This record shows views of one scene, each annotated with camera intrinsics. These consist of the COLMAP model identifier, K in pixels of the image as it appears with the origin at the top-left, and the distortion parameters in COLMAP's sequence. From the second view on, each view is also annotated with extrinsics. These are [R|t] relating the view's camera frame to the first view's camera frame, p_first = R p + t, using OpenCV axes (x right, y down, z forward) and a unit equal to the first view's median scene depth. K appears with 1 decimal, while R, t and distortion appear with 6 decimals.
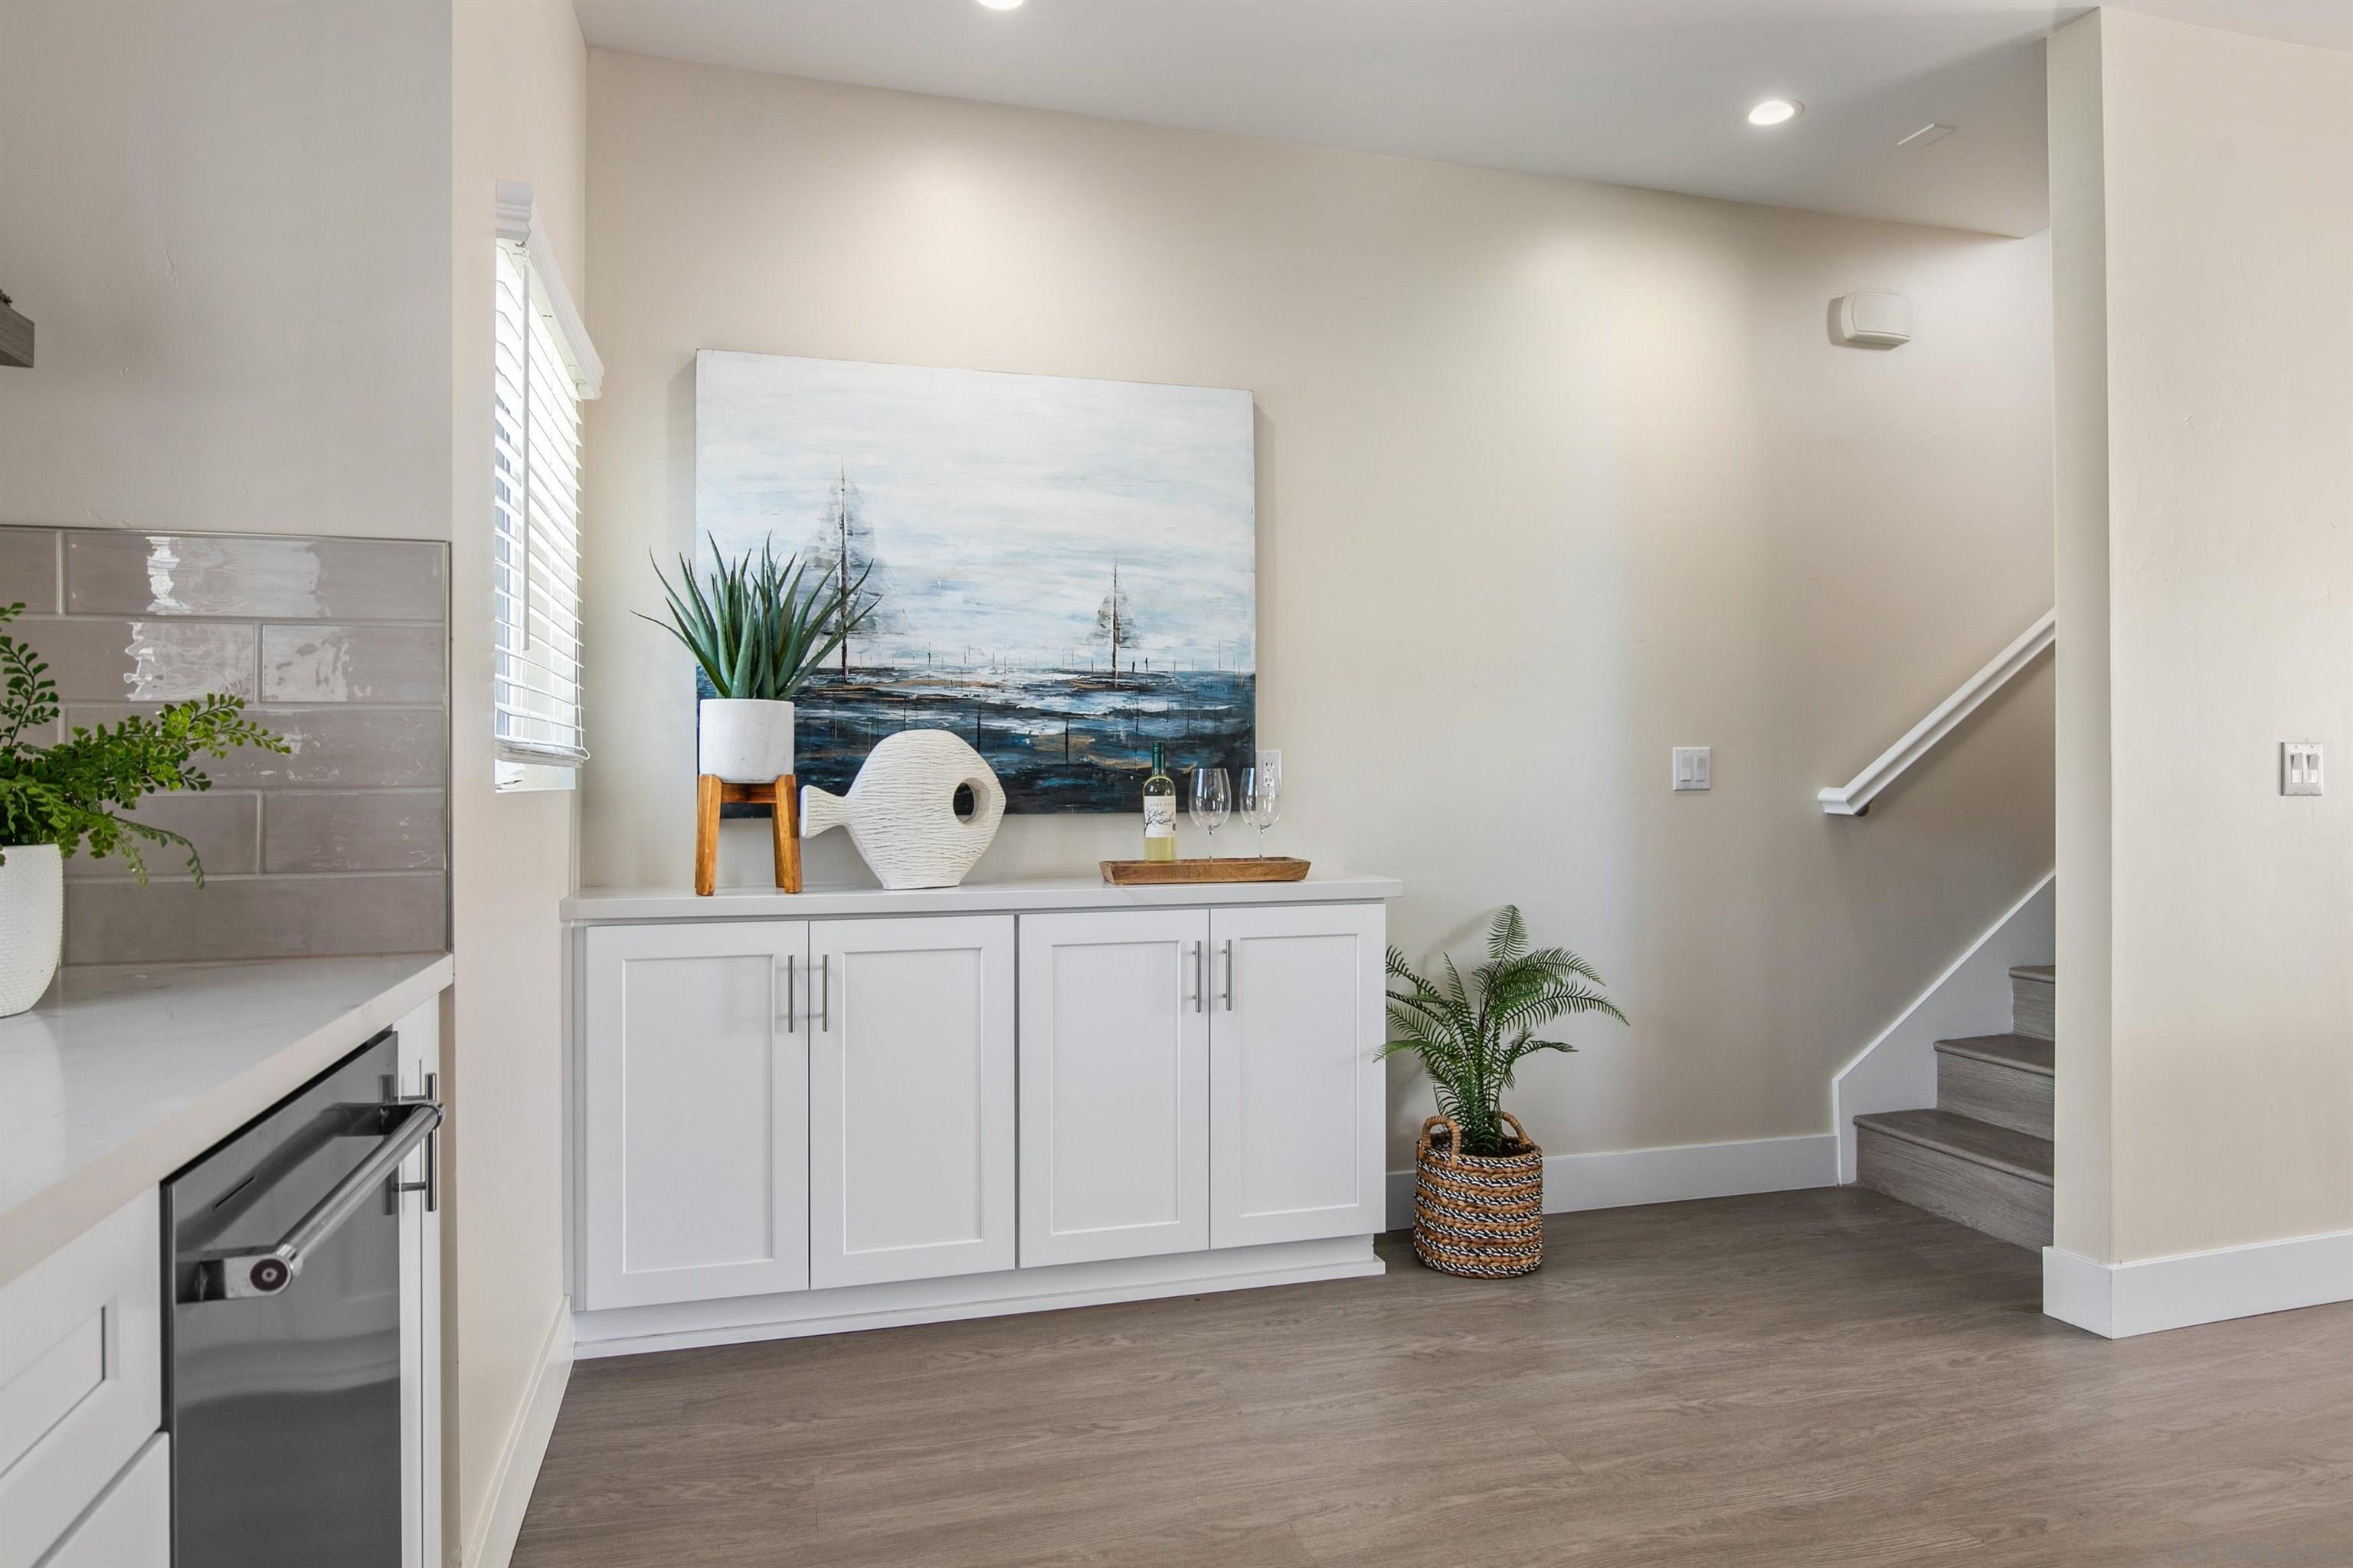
lens RADIAL K [[1409.4, 0, 1179.8], [0, 1409.4, 773.9], [0, 0, 1]] dist [-0.018622, -0.000008]
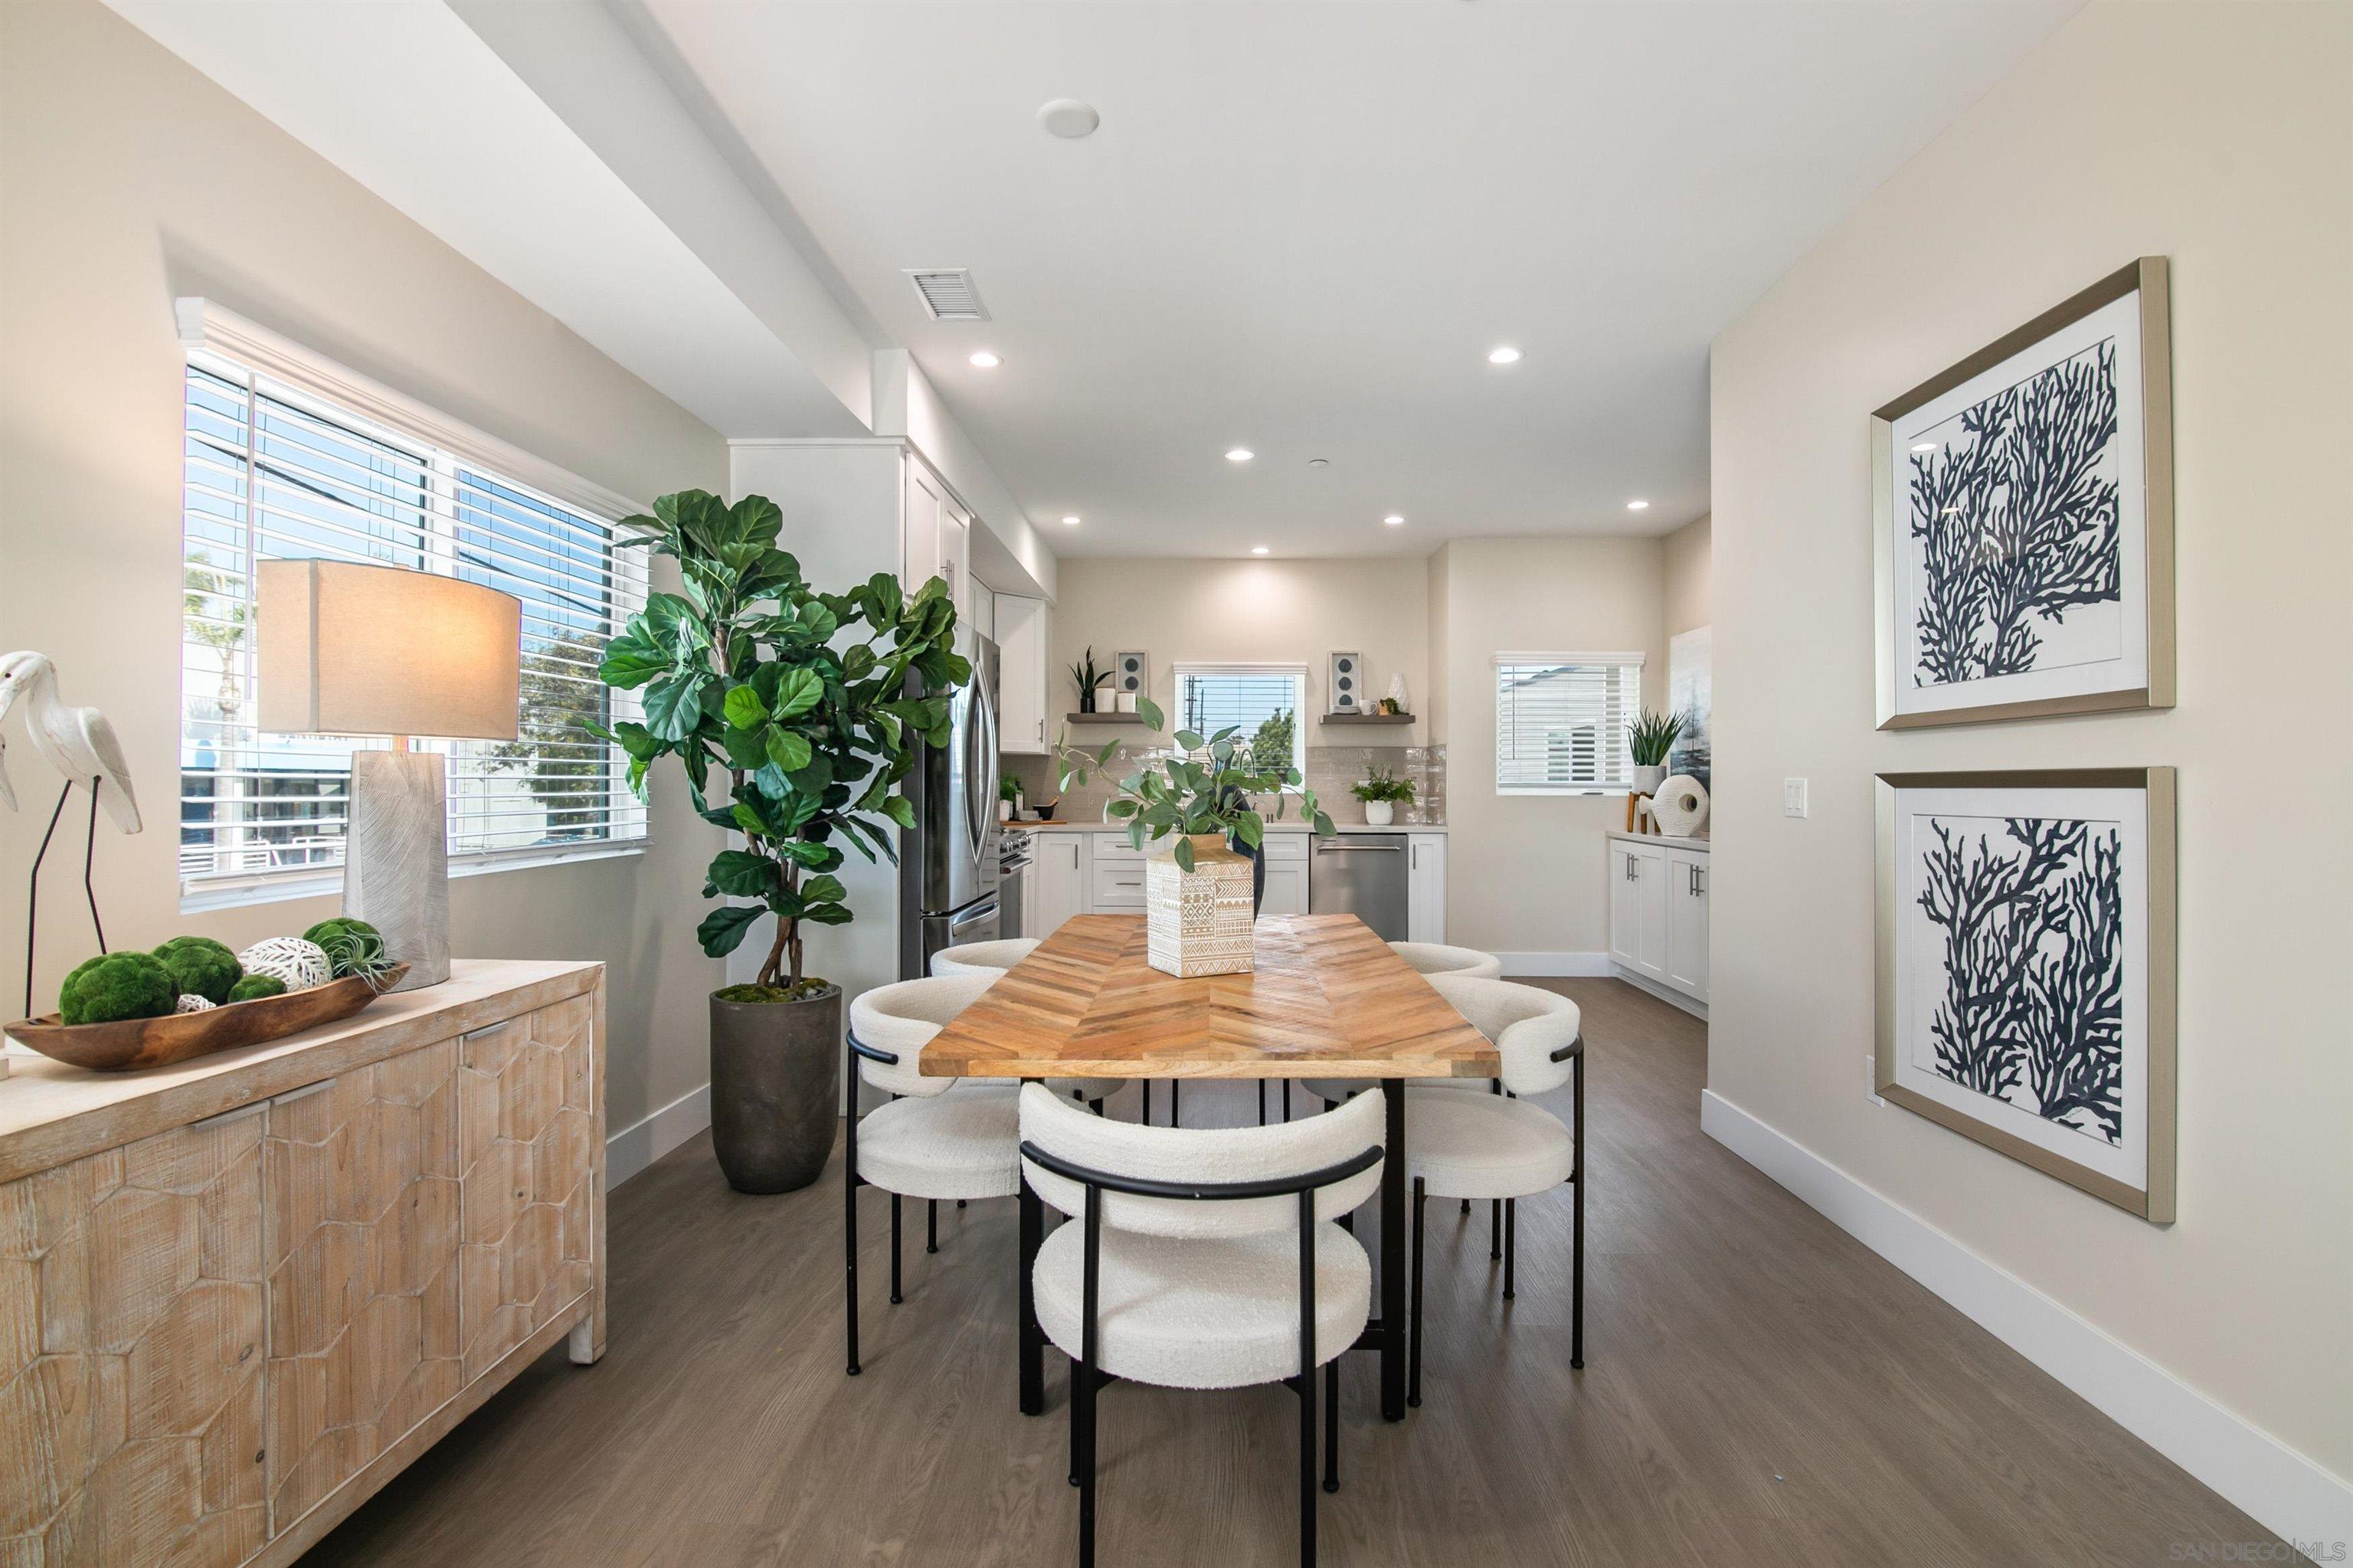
lens RADIAL K [[1091.9, 0, 1192.9], [0, 1091.9, 781.2], [0, 0, 1]] dist [-0.001294, -0.000206]
pose [[-0.310461, 0.000604, -0.950586, 1.844330], [-0.000069, 1.000000, 0.000658, -0.019628], [0.950586, 0.000270, -0.310461, 0.718960]]
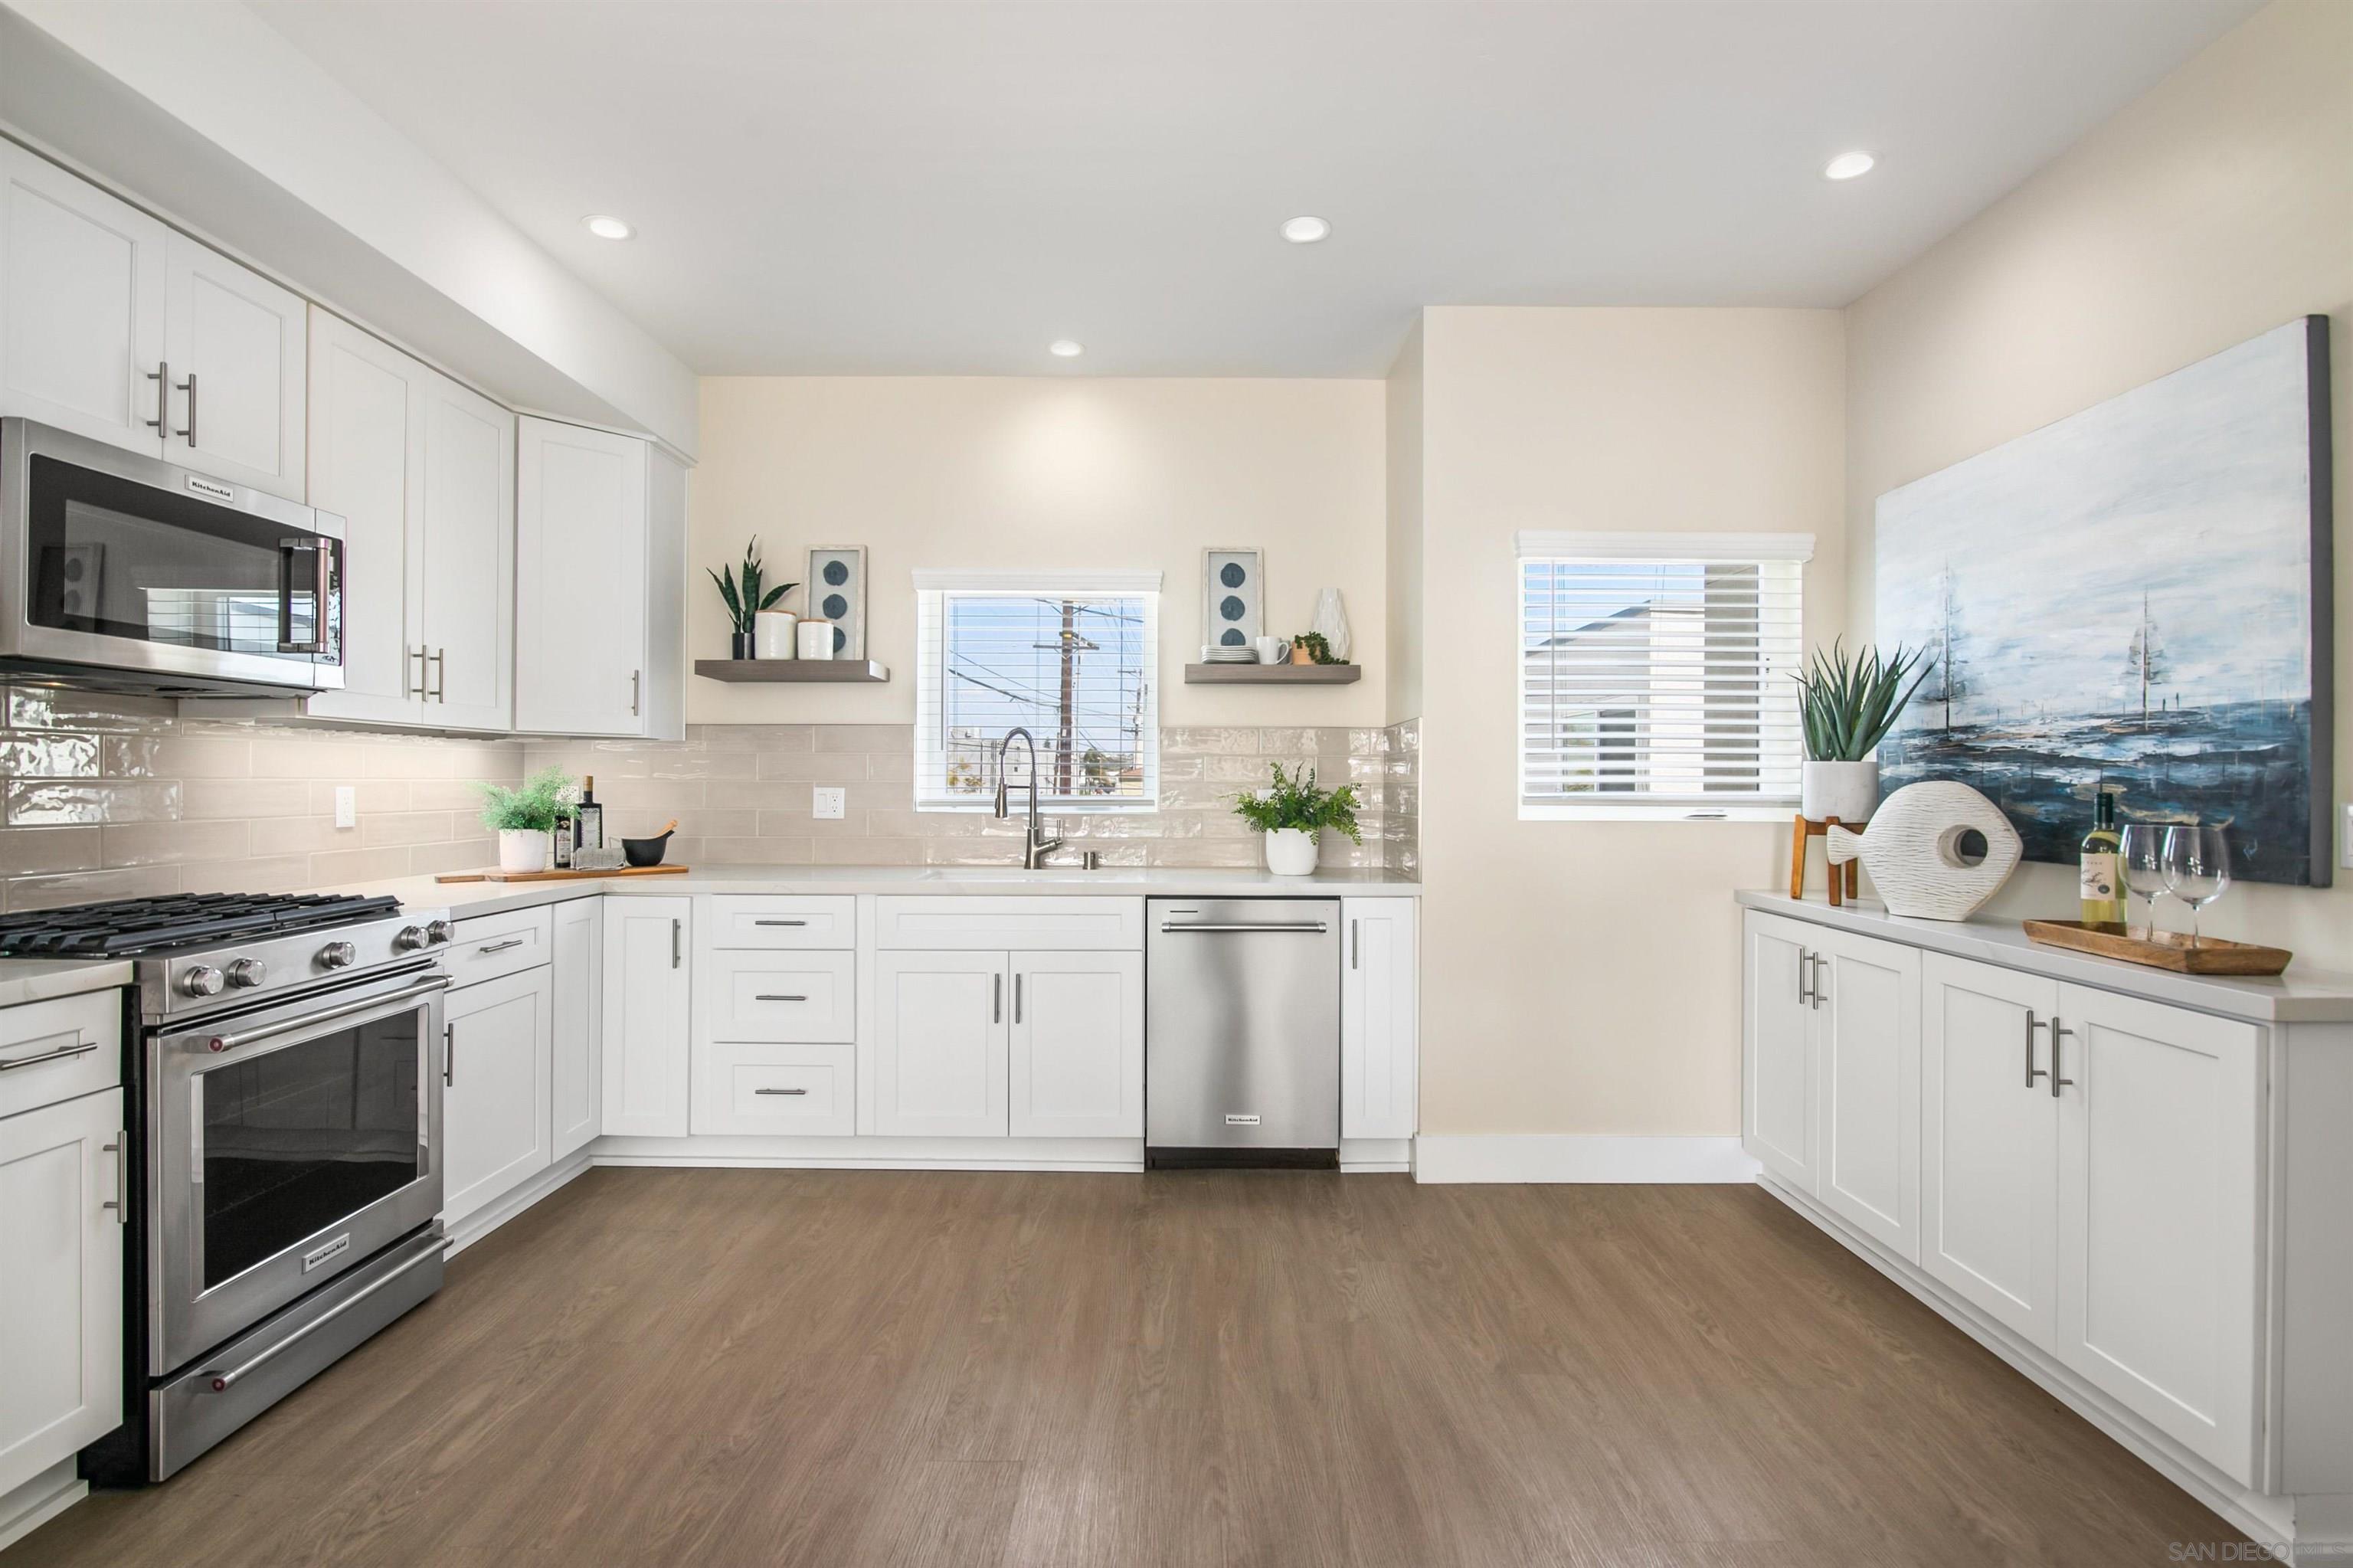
lens RADIAL K [[1132.5, 0, 1185.9], [0, 1132.5, 778.4], [0, 0, 1]] dist [-0.018837, 0.000327]
pose [[-0.292760, -0.001841, -0.956184, 0.812724], [-0.001052, 0.999998, -0.001603, -0.029408], [0.956186, 0.000536, -0.292761, 0.634757]]
